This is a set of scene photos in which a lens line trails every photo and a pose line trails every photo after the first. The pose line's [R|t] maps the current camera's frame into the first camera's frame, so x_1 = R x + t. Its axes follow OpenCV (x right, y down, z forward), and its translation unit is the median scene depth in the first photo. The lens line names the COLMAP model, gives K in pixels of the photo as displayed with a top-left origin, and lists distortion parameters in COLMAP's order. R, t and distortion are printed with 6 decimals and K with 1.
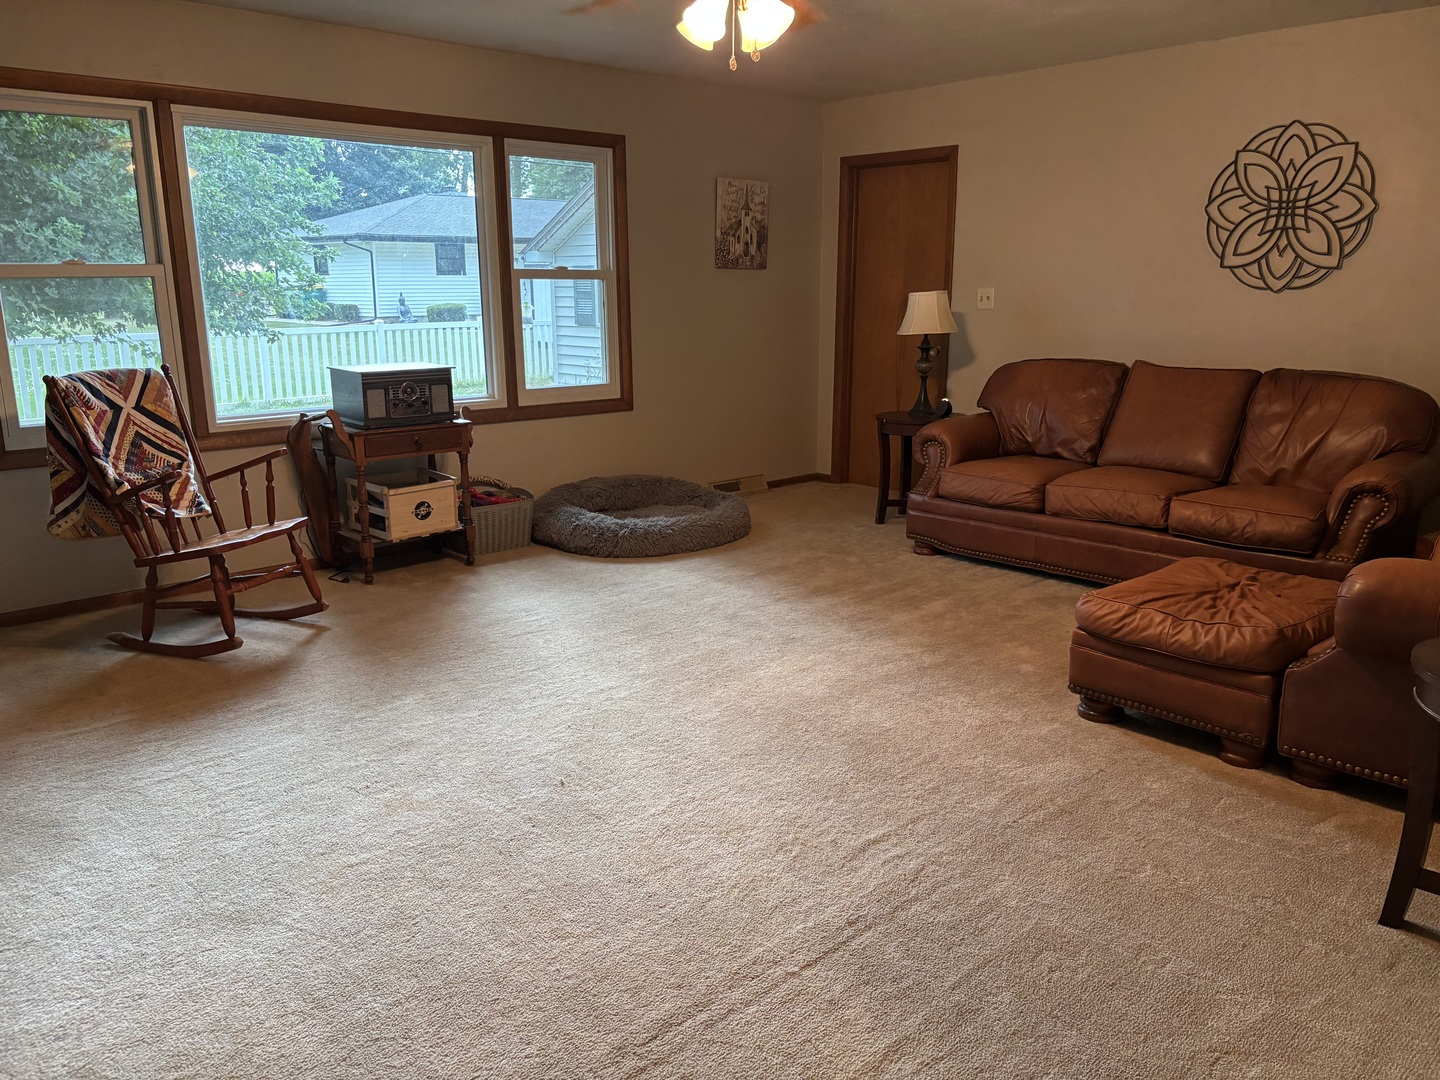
lens RADIAL K [[1091.5, 0, 712.0], [0, 1091.5, 532.8], [0, 0, 1]] dist [0.045833, -0.051573]
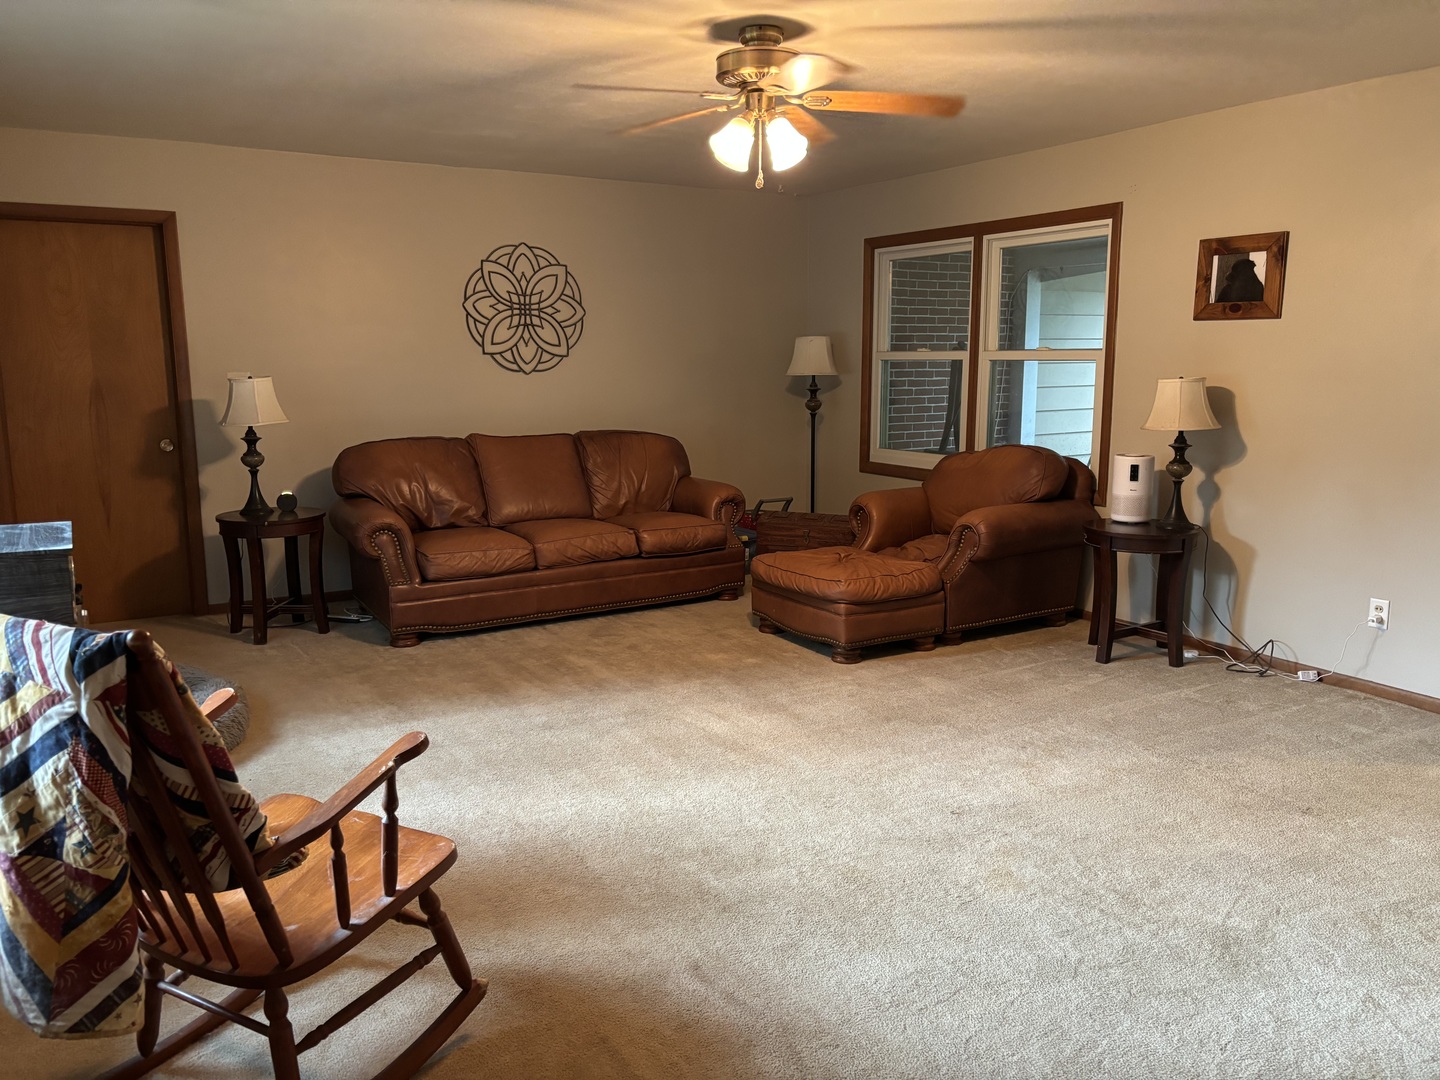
lens RADIAL K [[1091.5, 0, 712.0], [0, 1091.5, 552.2], [0, 0, 1]] dist [0.045833, -0.051573]
pose [[0.201481, -0.171867, 0.964296, -0.725399], [0.218363, 0.967591, 0.126829, -0.134745], [-0.954842, 0.185013, 0.232480, 0.548222]]
